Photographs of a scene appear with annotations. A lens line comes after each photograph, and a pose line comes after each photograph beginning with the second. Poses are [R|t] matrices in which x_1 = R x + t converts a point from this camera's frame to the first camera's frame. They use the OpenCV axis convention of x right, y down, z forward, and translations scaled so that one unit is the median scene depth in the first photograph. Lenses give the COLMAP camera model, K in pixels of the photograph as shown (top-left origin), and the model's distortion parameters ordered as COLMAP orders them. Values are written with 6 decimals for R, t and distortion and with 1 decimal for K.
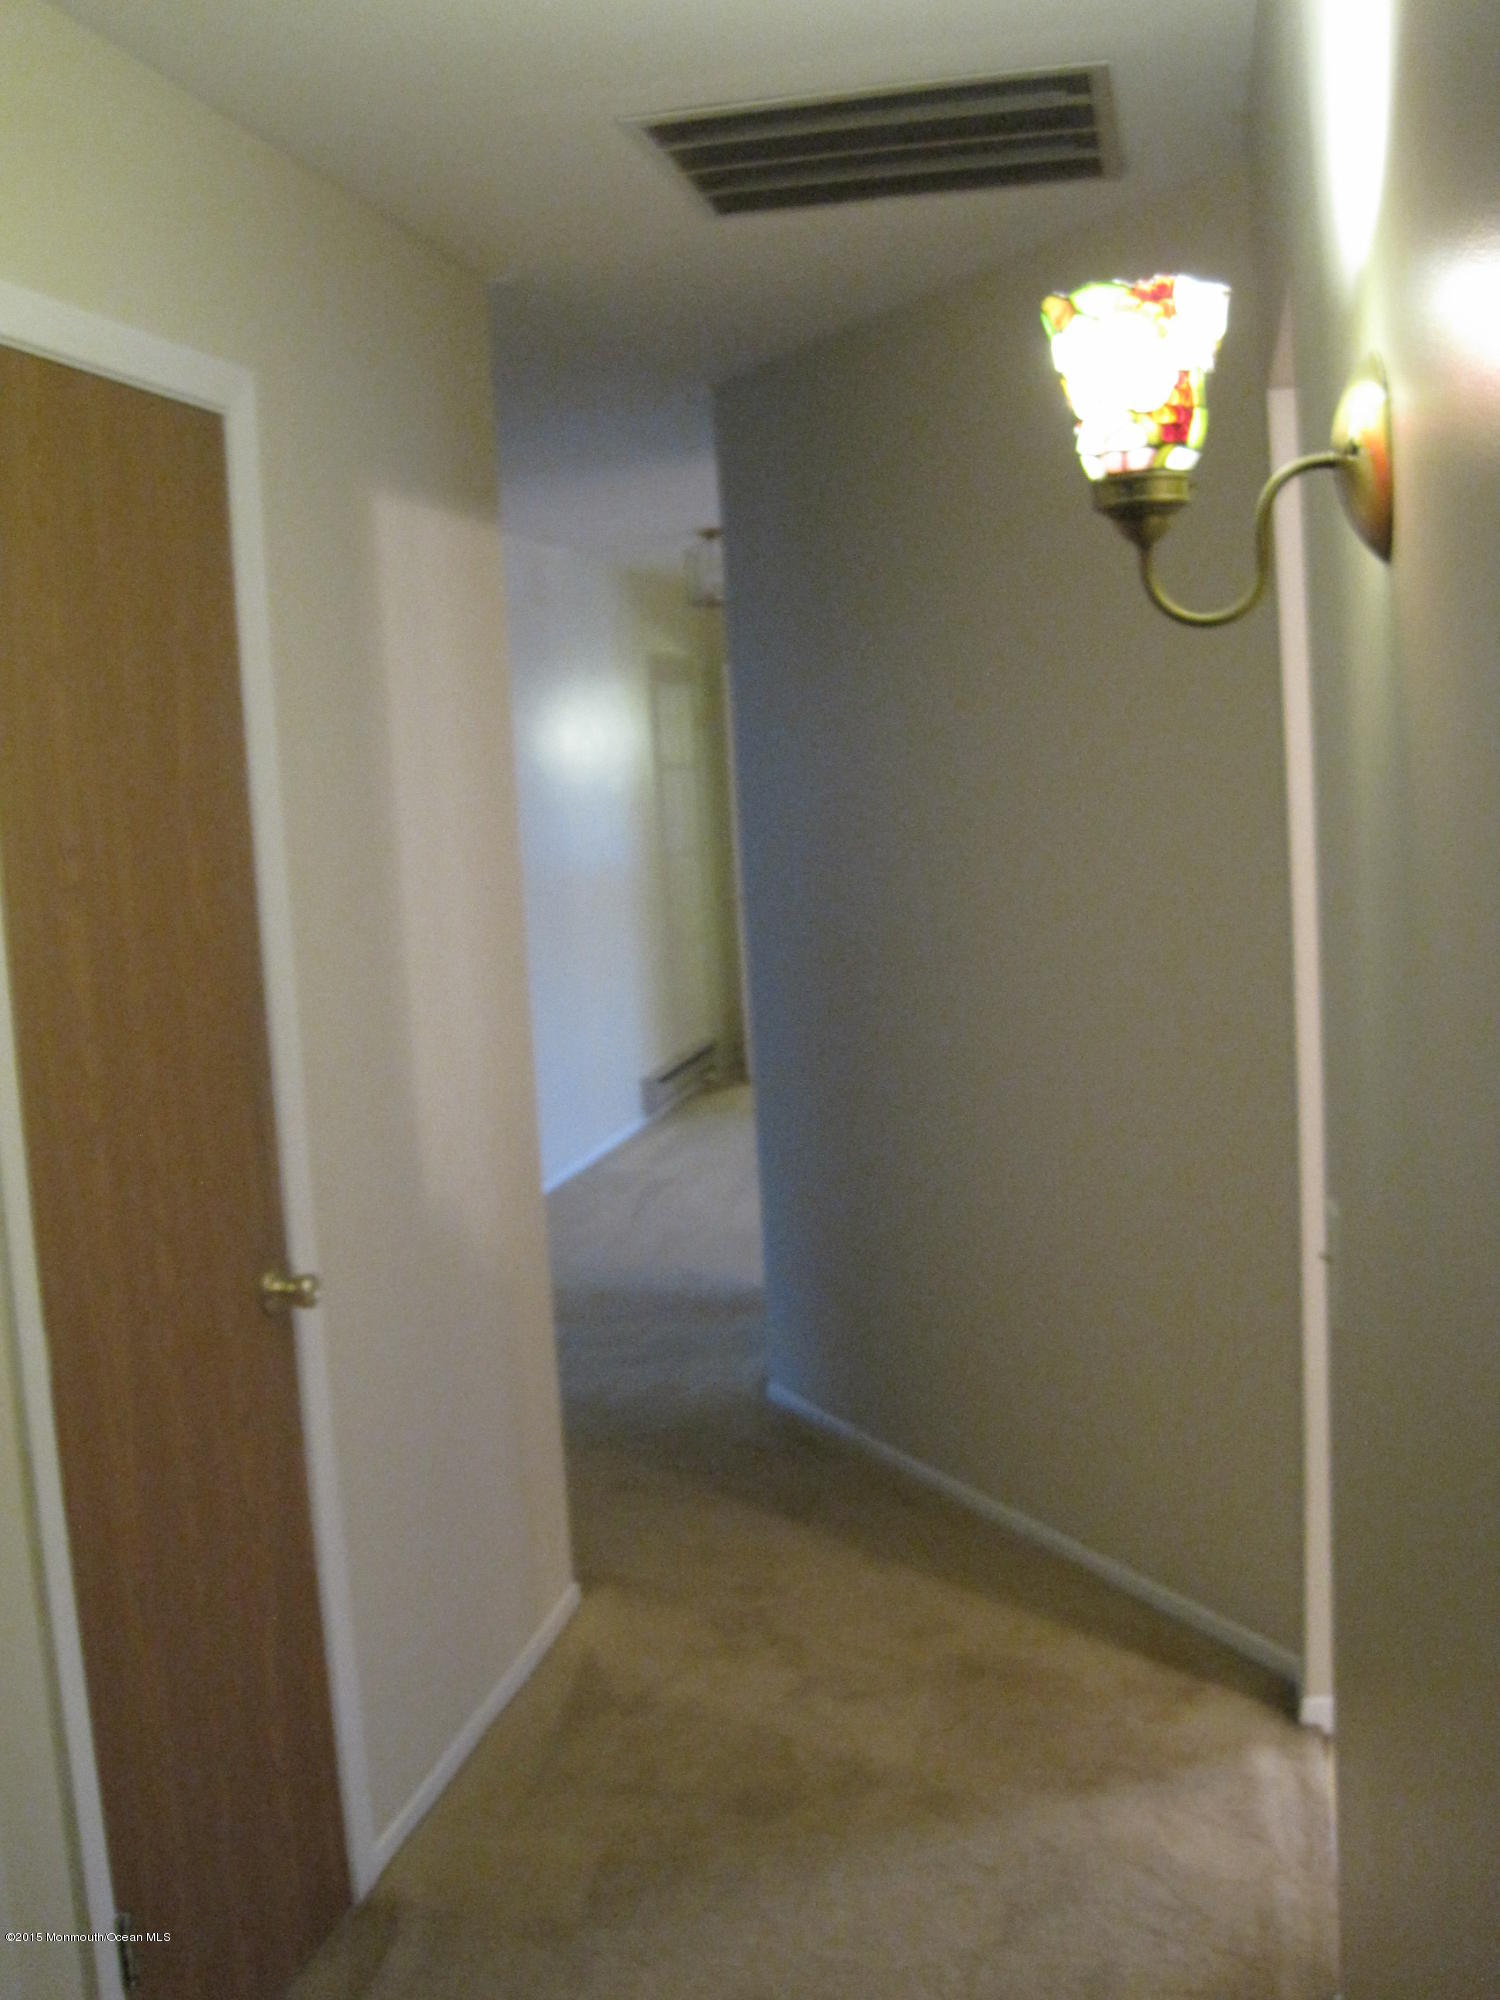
lens RADIAL K [[2075.3, 0, 750.0], [0, 2075.3, 1000.0], [0, 0, 1]] dist [-0.200996, 0.152111]
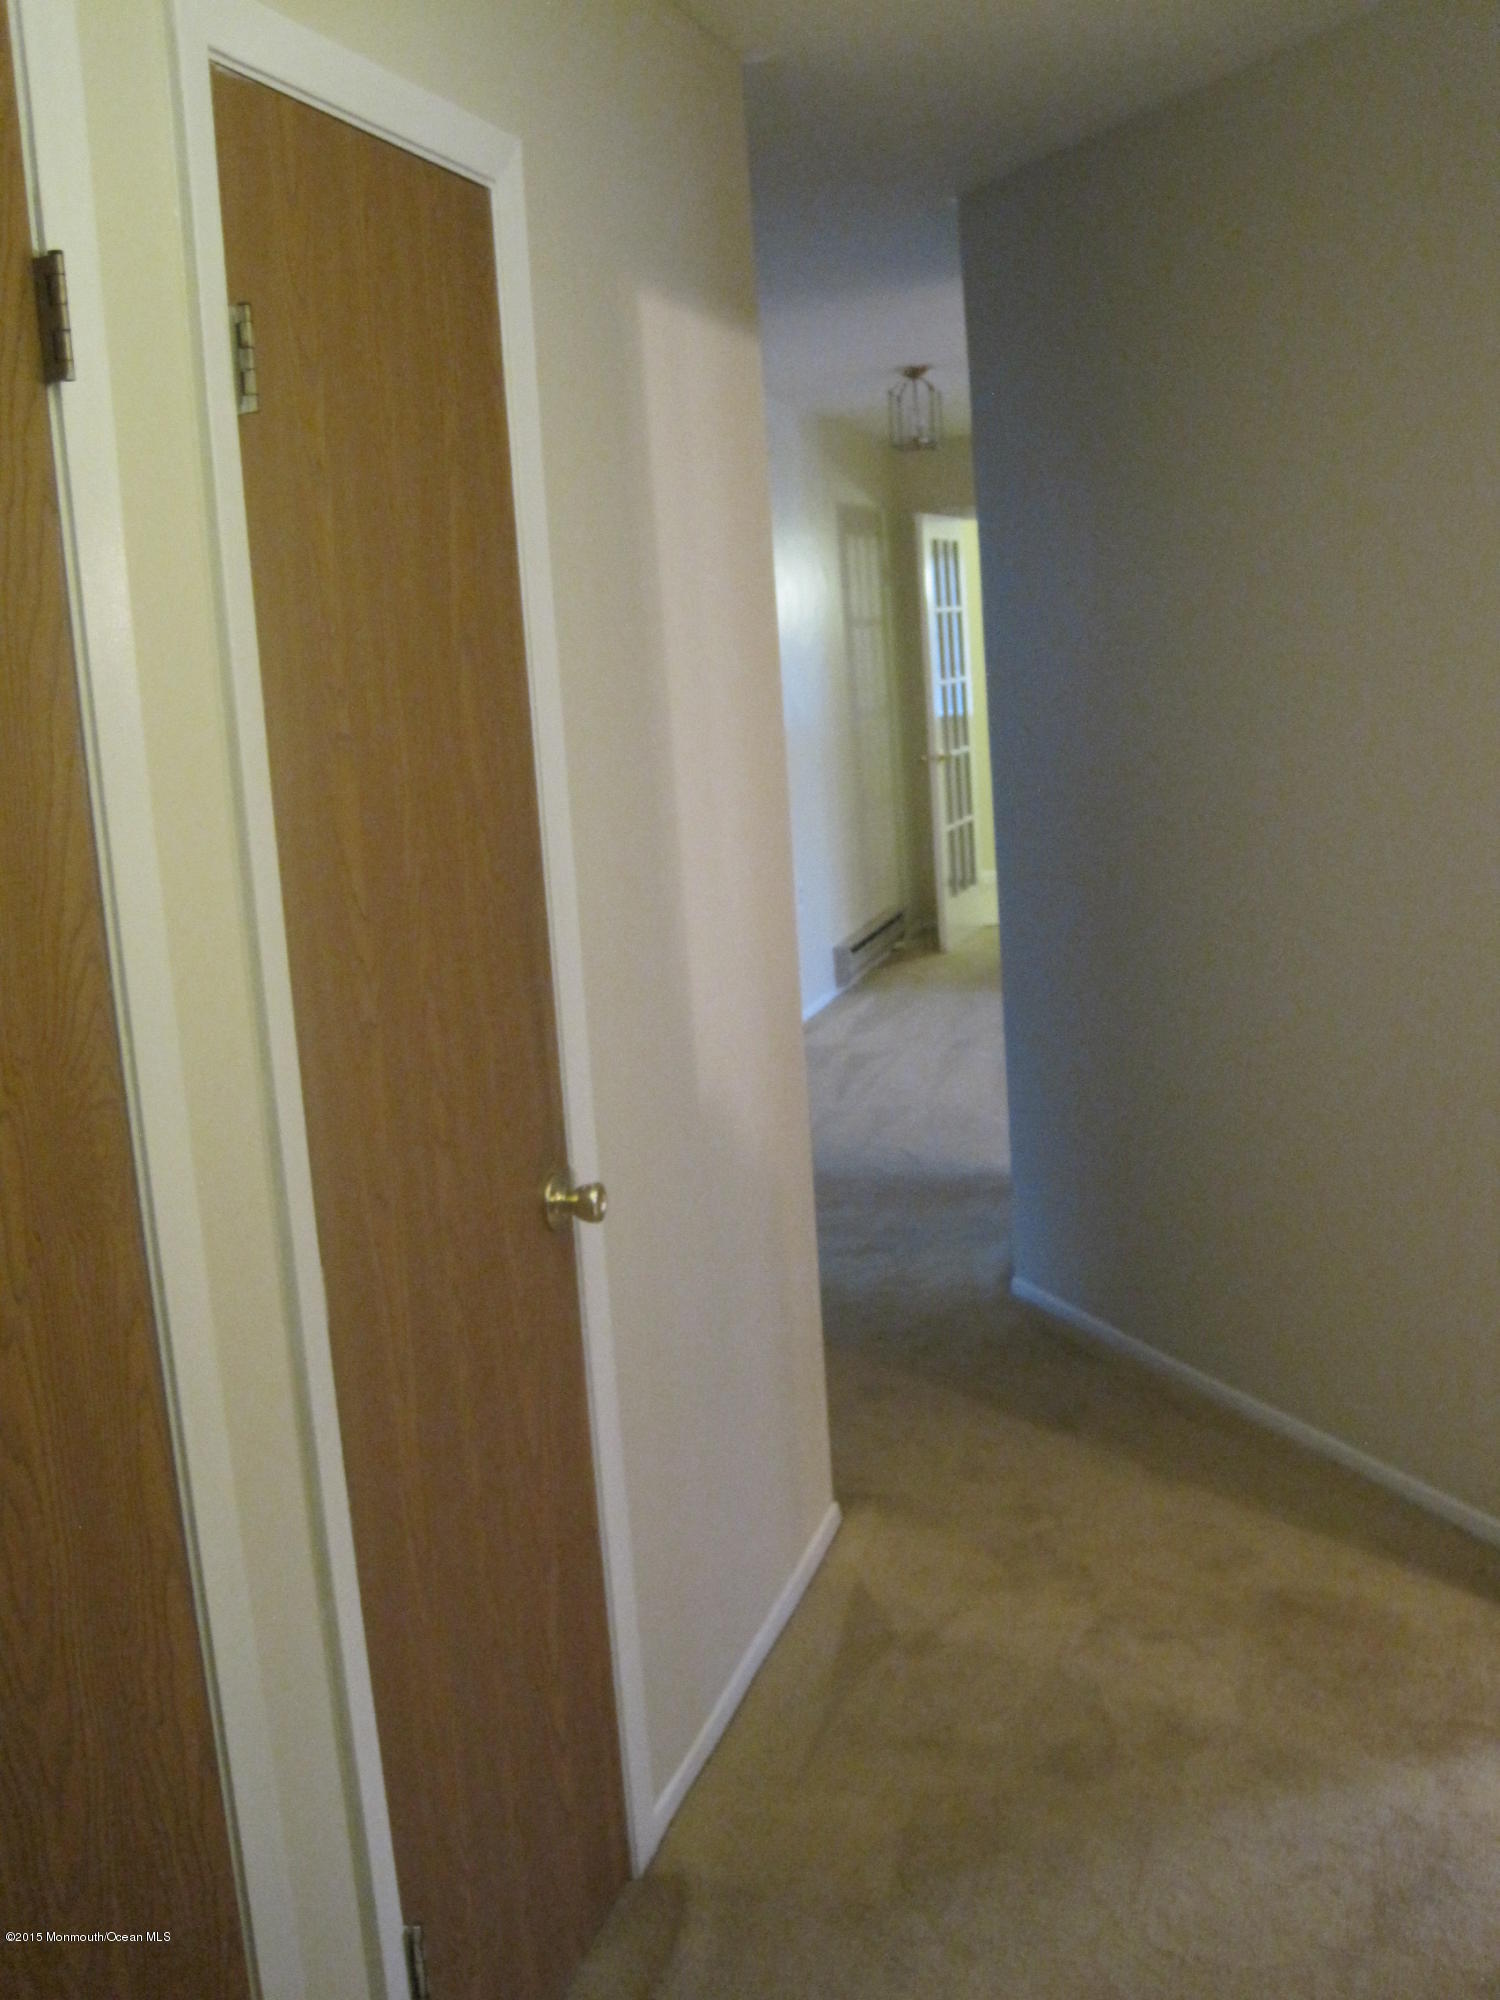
lens RADIAL K [[2075.3, 0, 750.0], [0, 2075.3, 1000.0], [0, 0, 1]] dist [-0.200996, 0.152111]
pose [[0.997774, 0.001248, -0.066678, -0.074593], [0.003089, 0.997886, 0.064912, -0.000737], [0.066618, -0.064973, 0.995661, 0.109173]]
